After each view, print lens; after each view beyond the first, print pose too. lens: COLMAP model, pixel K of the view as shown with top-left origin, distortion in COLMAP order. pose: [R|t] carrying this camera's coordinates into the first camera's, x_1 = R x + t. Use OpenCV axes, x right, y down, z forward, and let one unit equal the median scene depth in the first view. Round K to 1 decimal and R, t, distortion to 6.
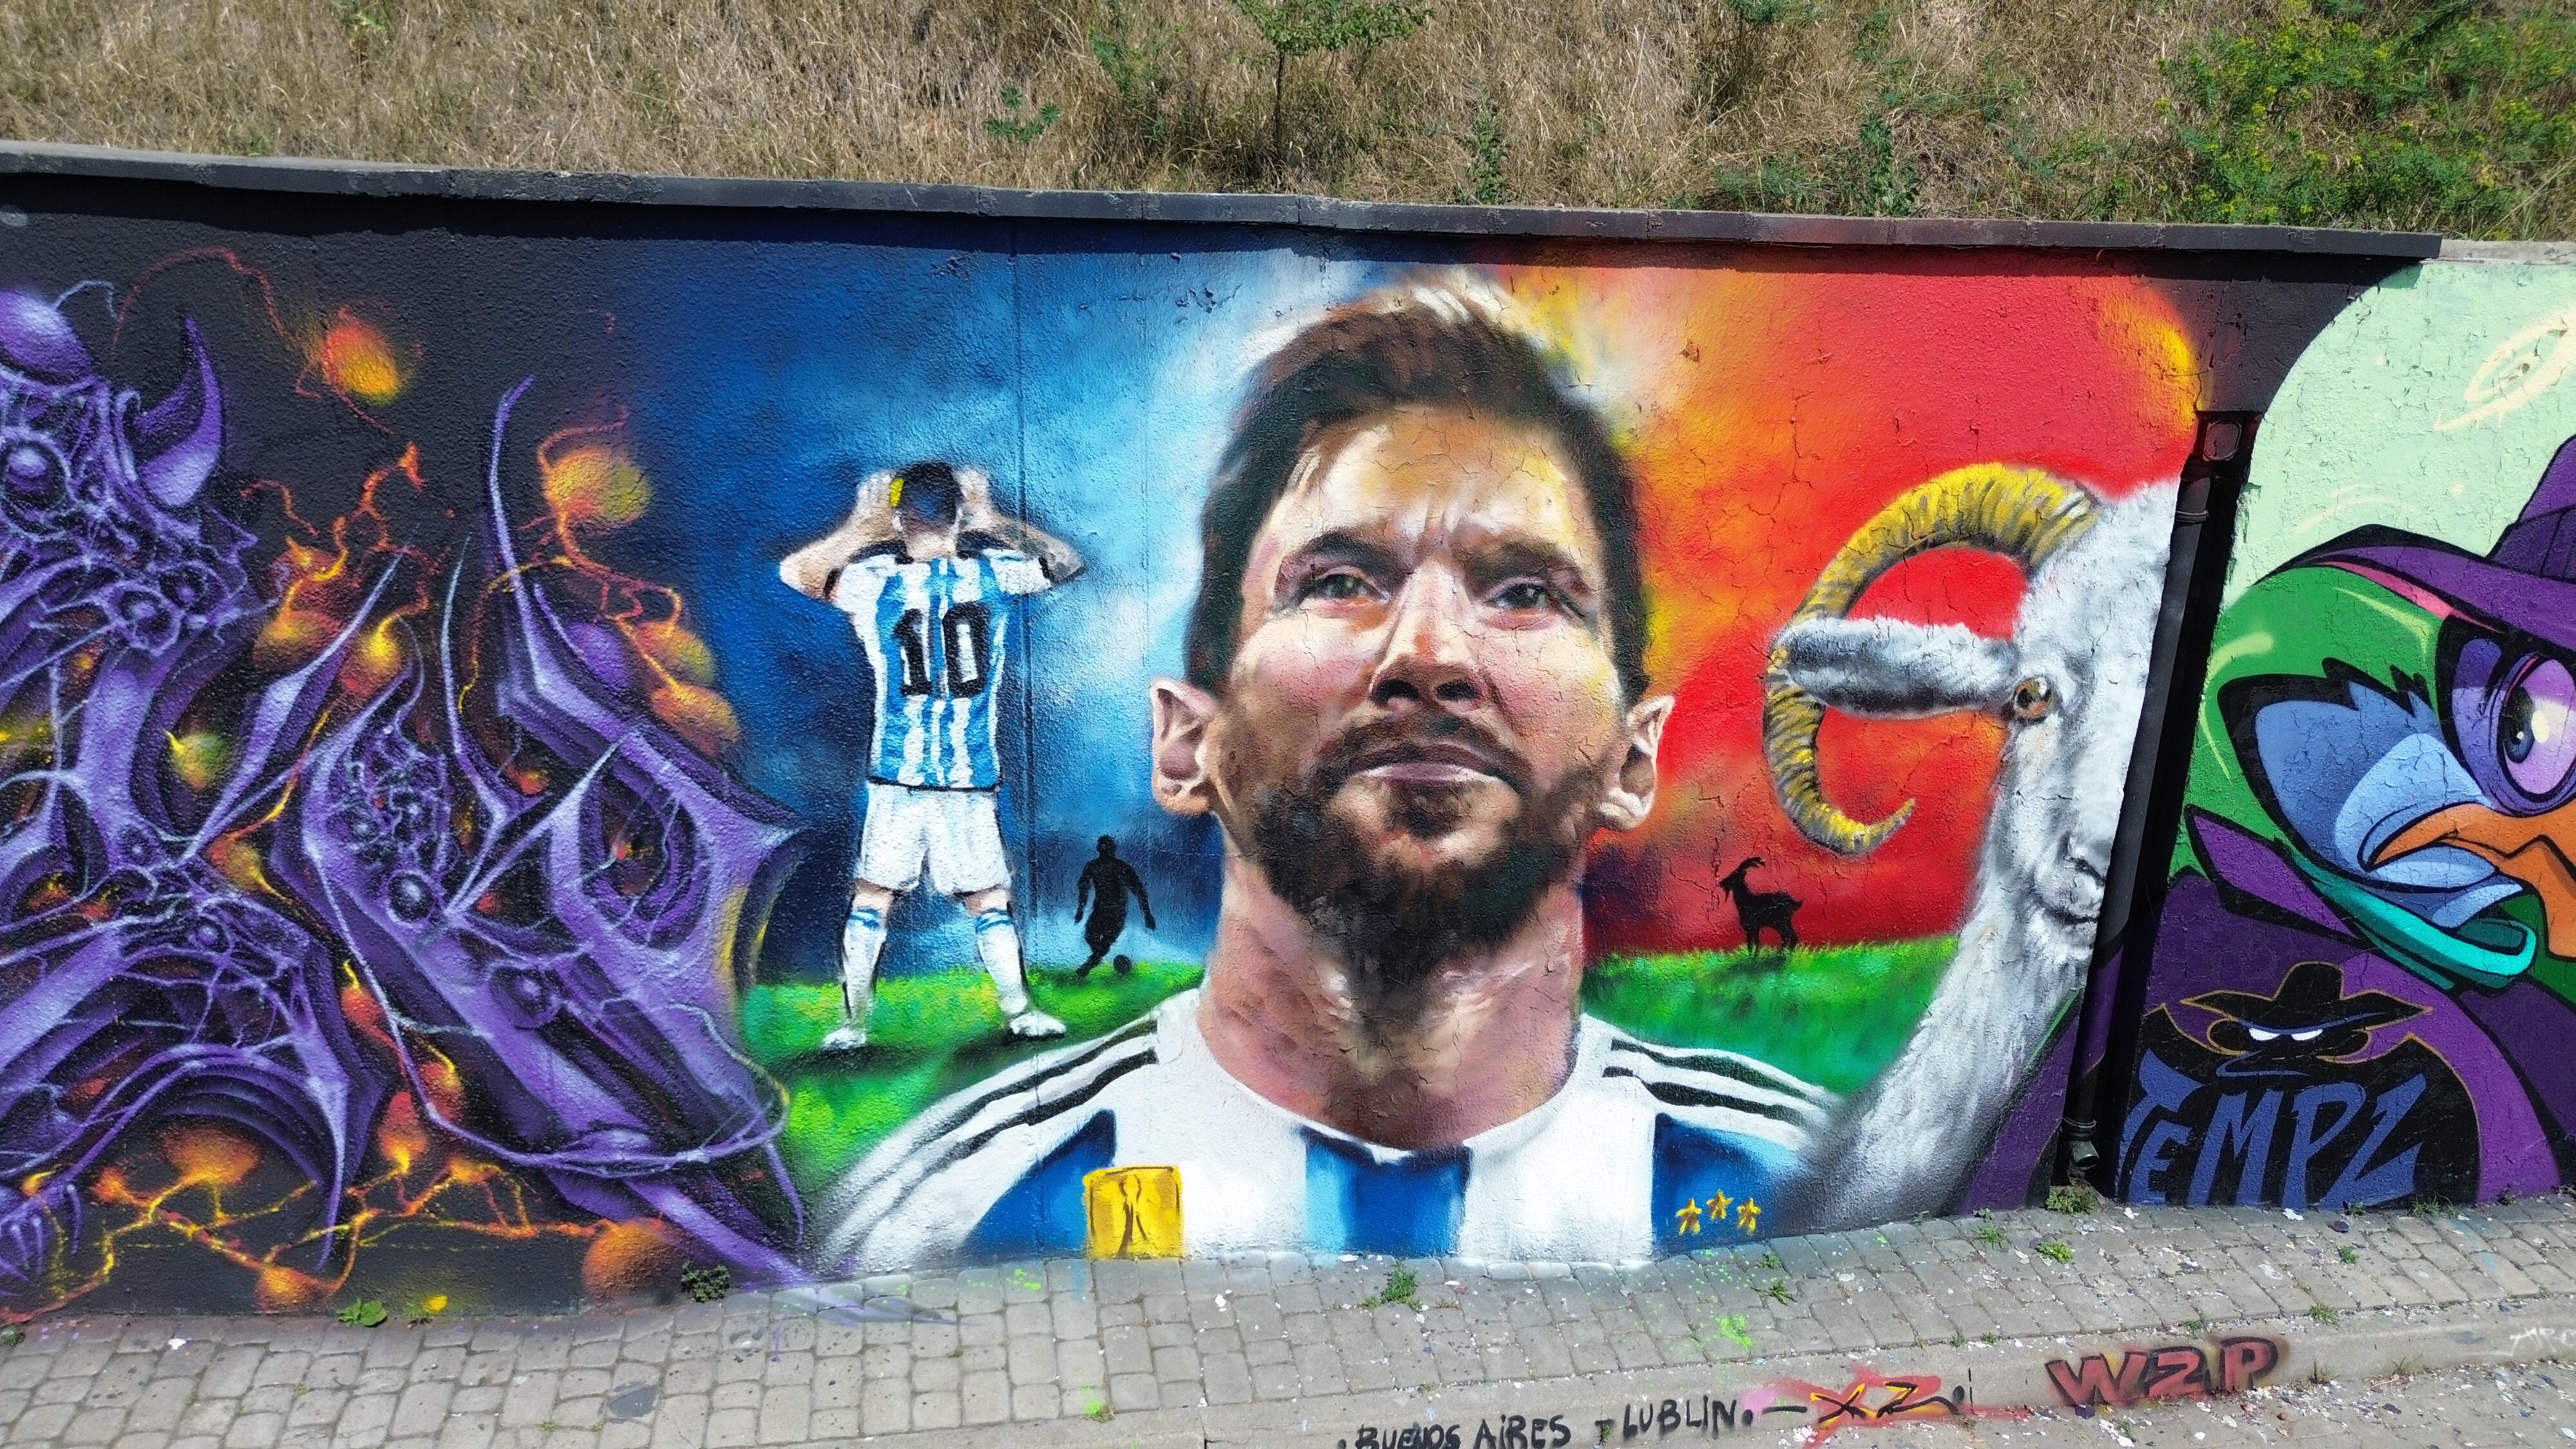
lens RADIAL K [[1813.2, 0, 1286.3], [0, 1813.2, 720.4], [0, 0, 1]] dist [0.065387, -0.071595]
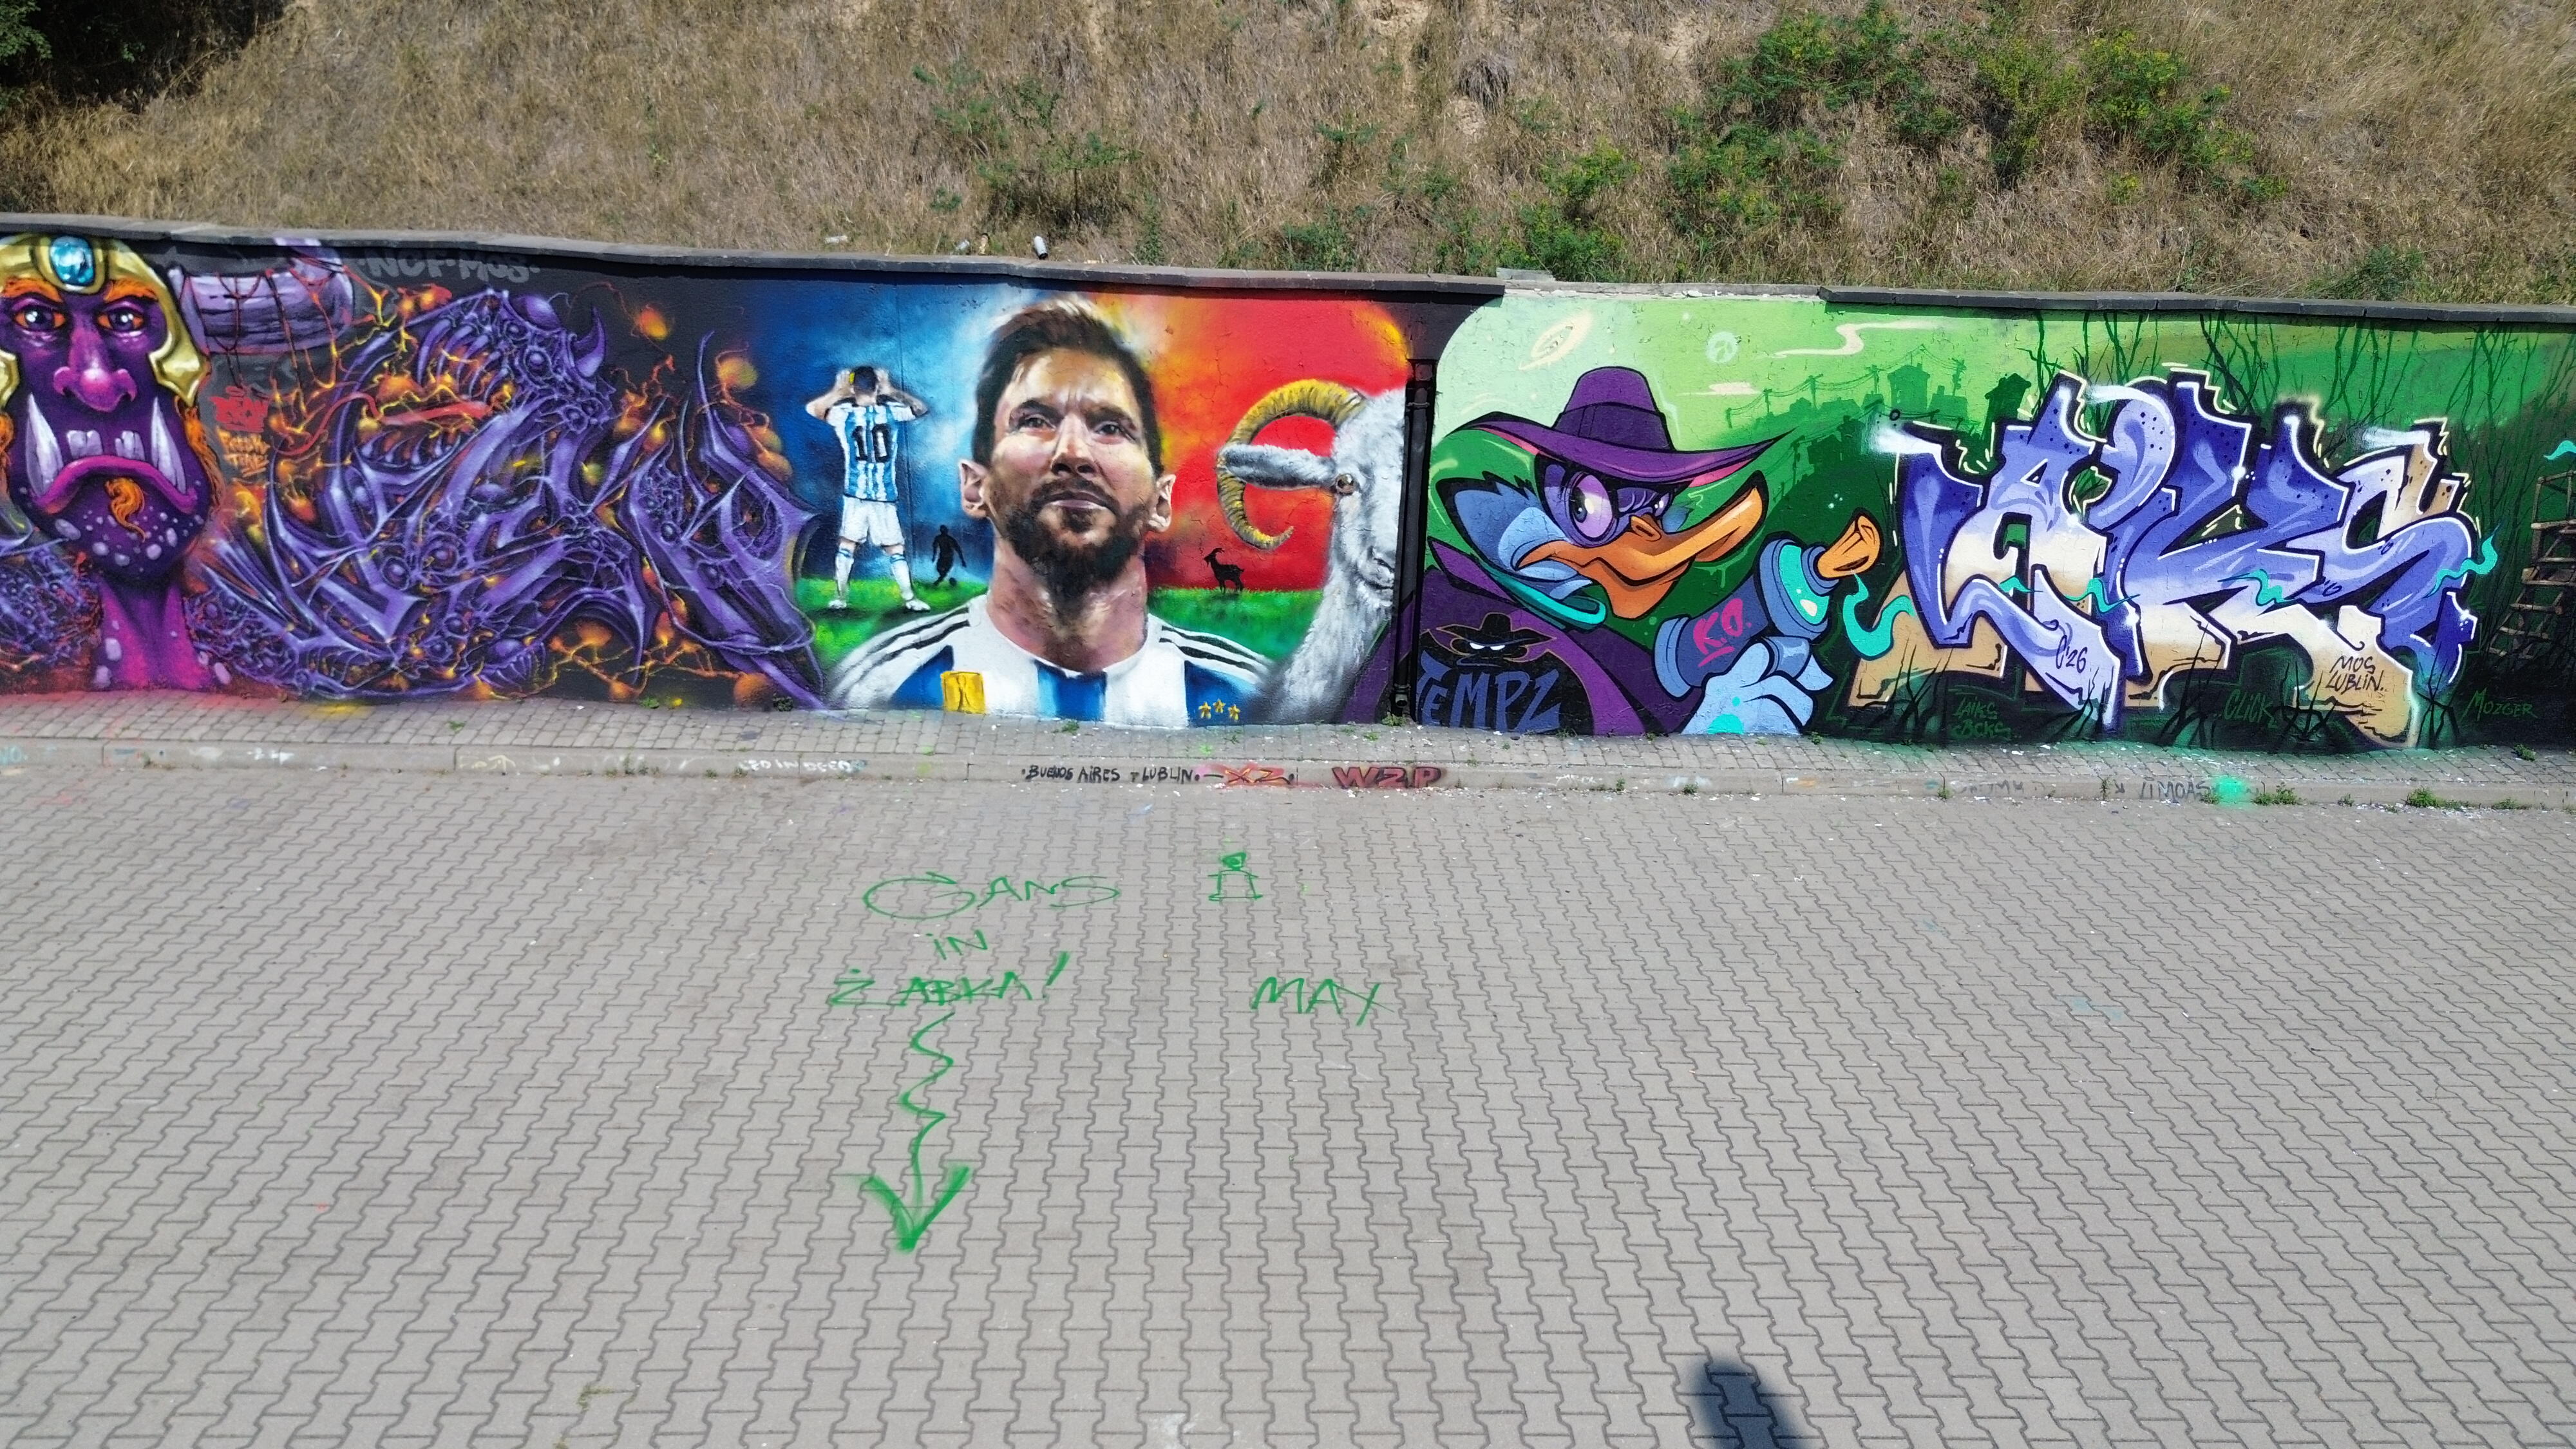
lens RADIAL K [[1813.2, 0, 1294.7], [0, 1813.2, 723.4], [0, 0, 1]] dist [0.065387, -0.071595]
pose [[0.990591, 0.050840, -0.127064, 0.683739], [-0.041554, 0.996340, 0.074700, 0.126637], [0.130397, -0.068717, 0.989078, -1.344631]]
